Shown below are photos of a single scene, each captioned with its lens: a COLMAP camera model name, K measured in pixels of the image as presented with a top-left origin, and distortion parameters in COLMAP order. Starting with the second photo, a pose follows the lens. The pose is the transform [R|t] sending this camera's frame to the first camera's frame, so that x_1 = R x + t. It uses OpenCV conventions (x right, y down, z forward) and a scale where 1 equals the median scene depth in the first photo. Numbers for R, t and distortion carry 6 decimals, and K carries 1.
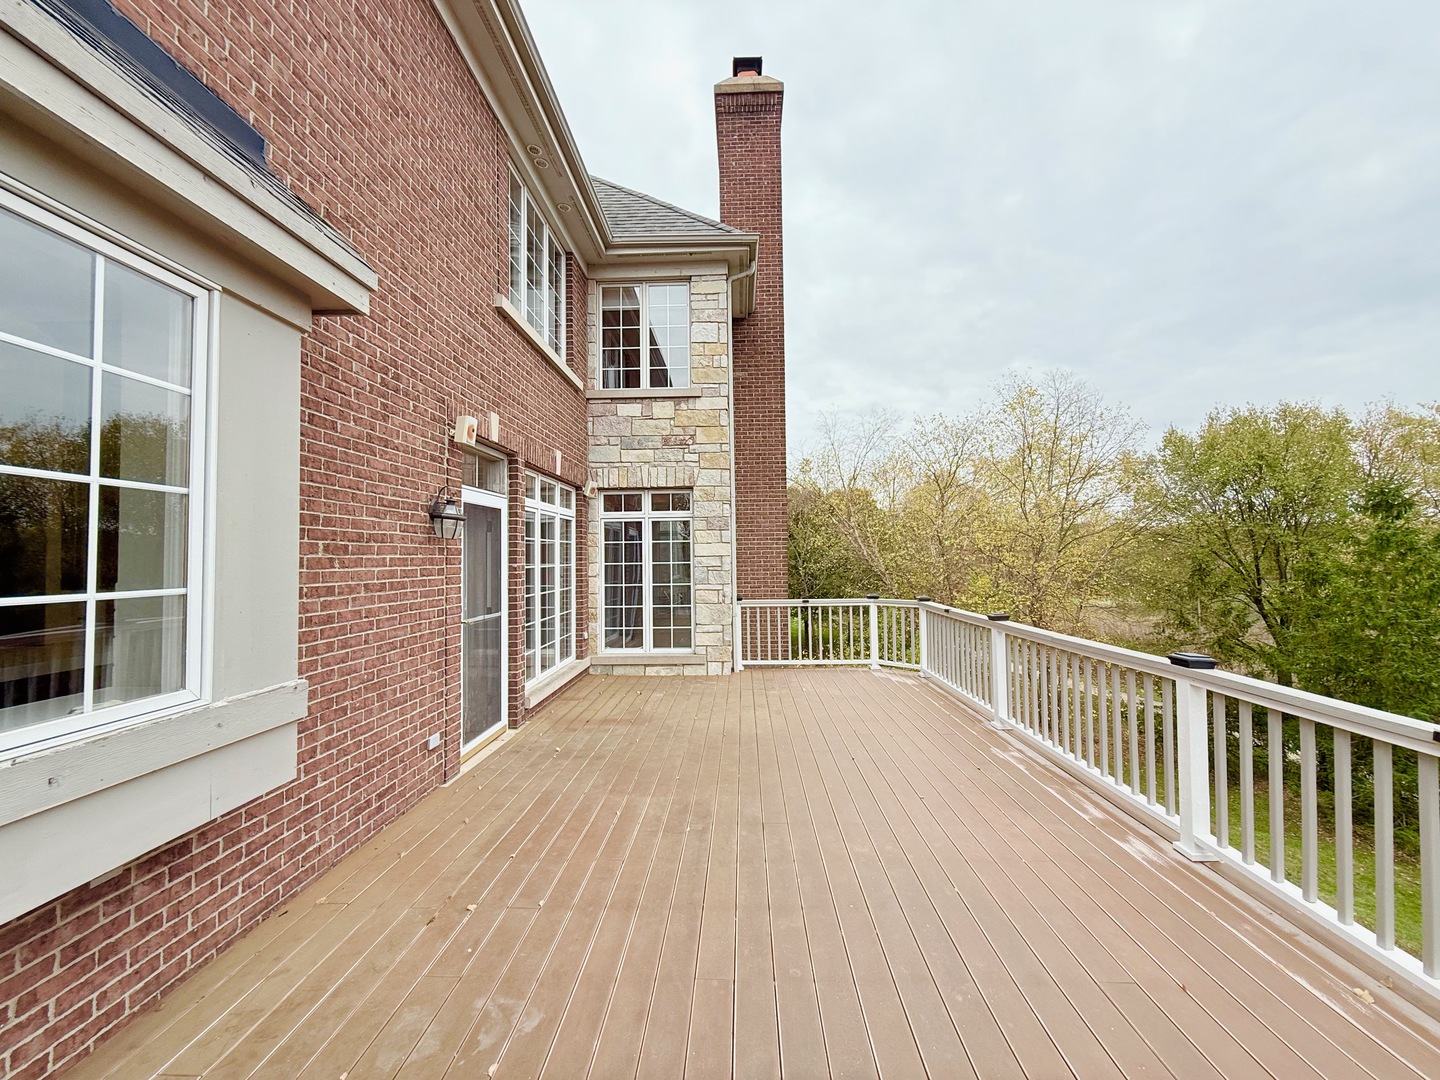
lens RADIAL K [[573.5, 0, 722.3], [0, 573.5, 541.2], [0, 0, 1]] dist [-0.002255, 0.000488]
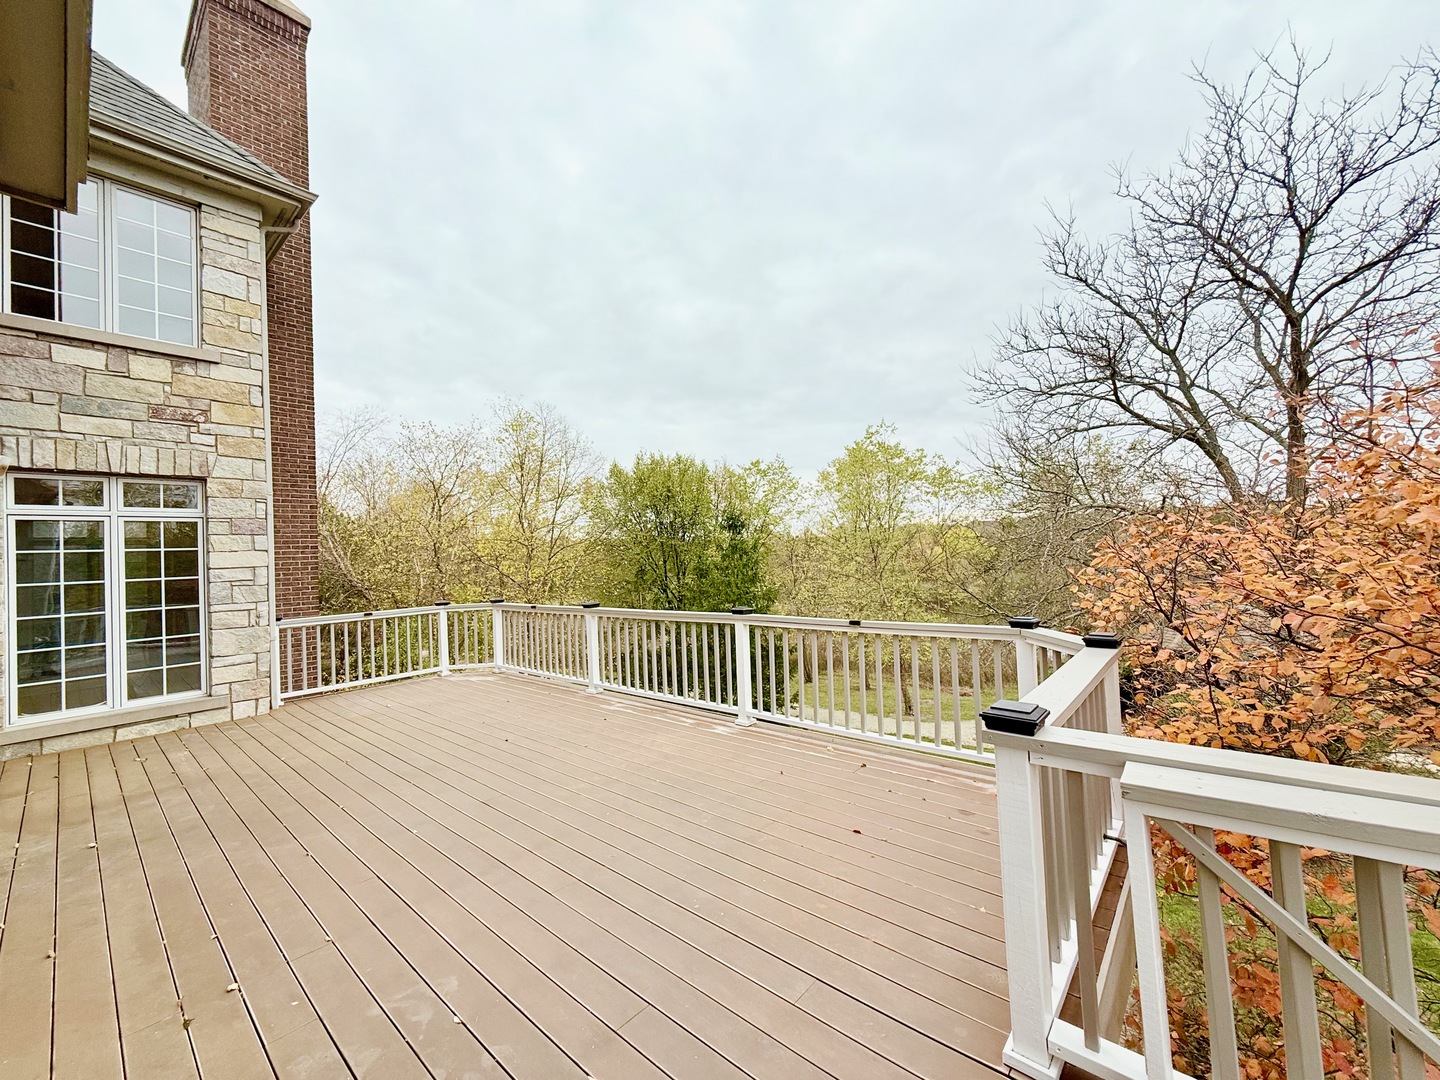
lens RADIAL K [[573.5, 0, 726.1], [0, 573.5, 539.7], [0, 0, 1]] dist [-0.002255, 0.000488]
pose [[0.631103, 0.006762, 0.775670, -0.203347], [0.011036, 0.999783, -0.017695, 0.008728], [-0.775621, 0.019728, 0.630891, -0.020043]]
